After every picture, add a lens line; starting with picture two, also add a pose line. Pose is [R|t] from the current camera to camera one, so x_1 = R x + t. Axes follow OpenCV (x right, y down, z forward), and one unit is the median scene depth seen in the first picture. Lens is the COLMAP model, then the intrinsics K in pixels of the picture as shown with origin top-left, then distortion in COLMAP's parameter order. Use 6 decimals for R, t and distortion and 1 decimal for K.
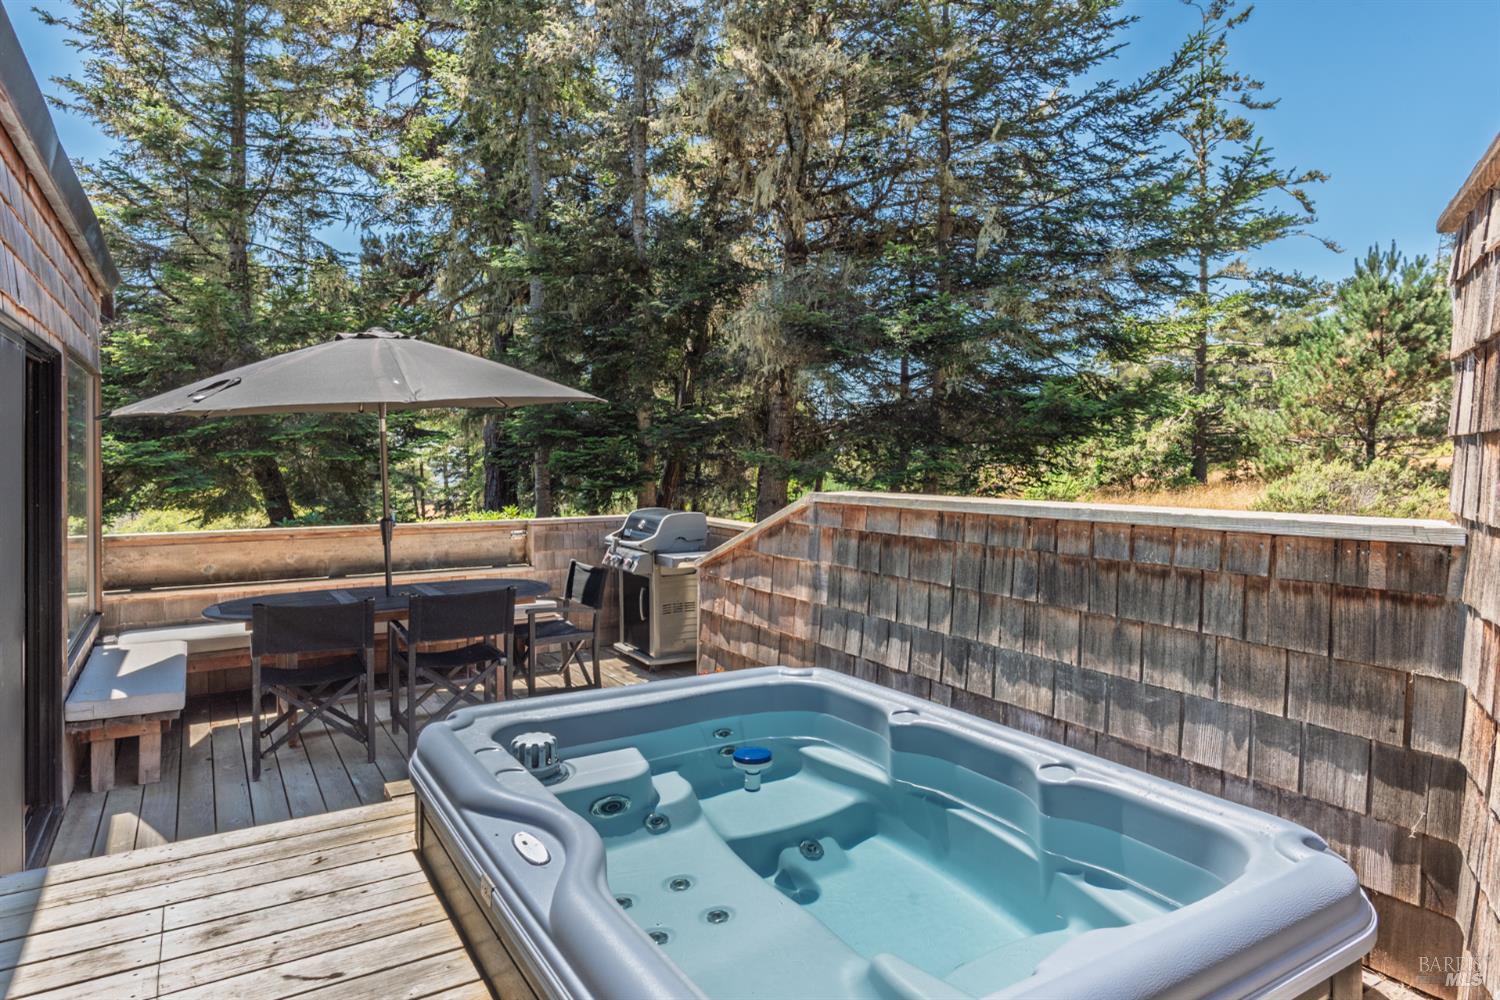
lens RADIAL K [[879.6, 0, 749.1], [0, 879.6, 502.0], [0, 0, 1]] dist [-0.001066, -0.003872]
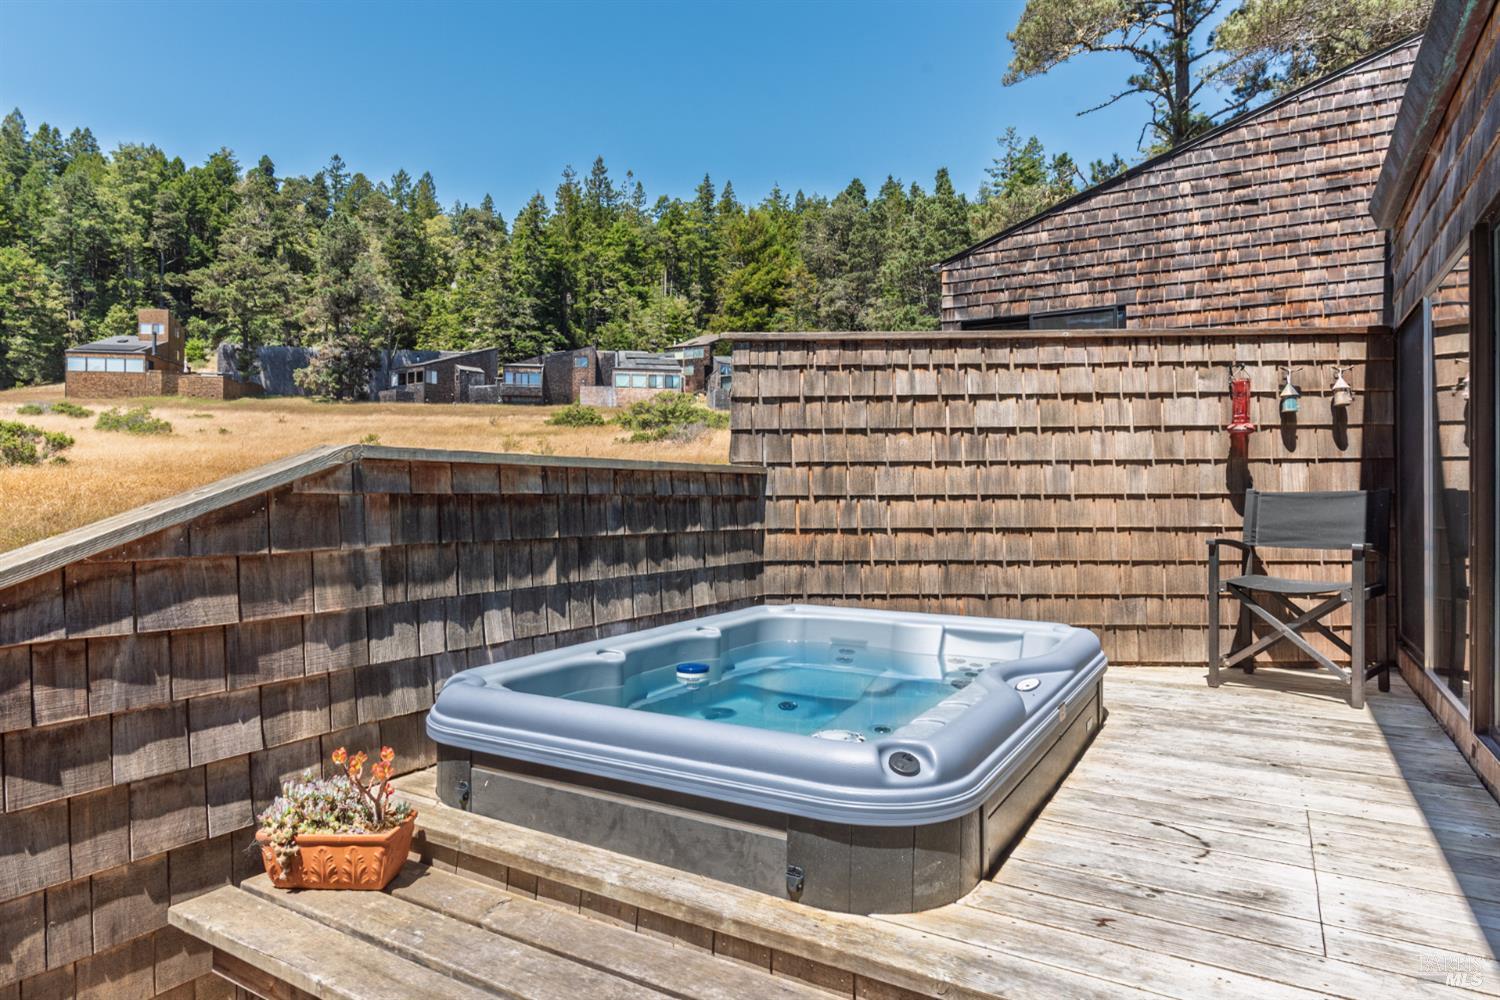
lens RADIAL K [[879.6, 0, 750.1], [0, 879.6, 502.9], [0, 0, 1]] dist [-0.001066, -0.003872]
pose [[-0.458427, 0.002560, 0.888728, -0.794259], [0.053234, 0.998279, 0.024583, 0.039737], [-0.887136, 0.058580, -0.457775, 1.235797]]
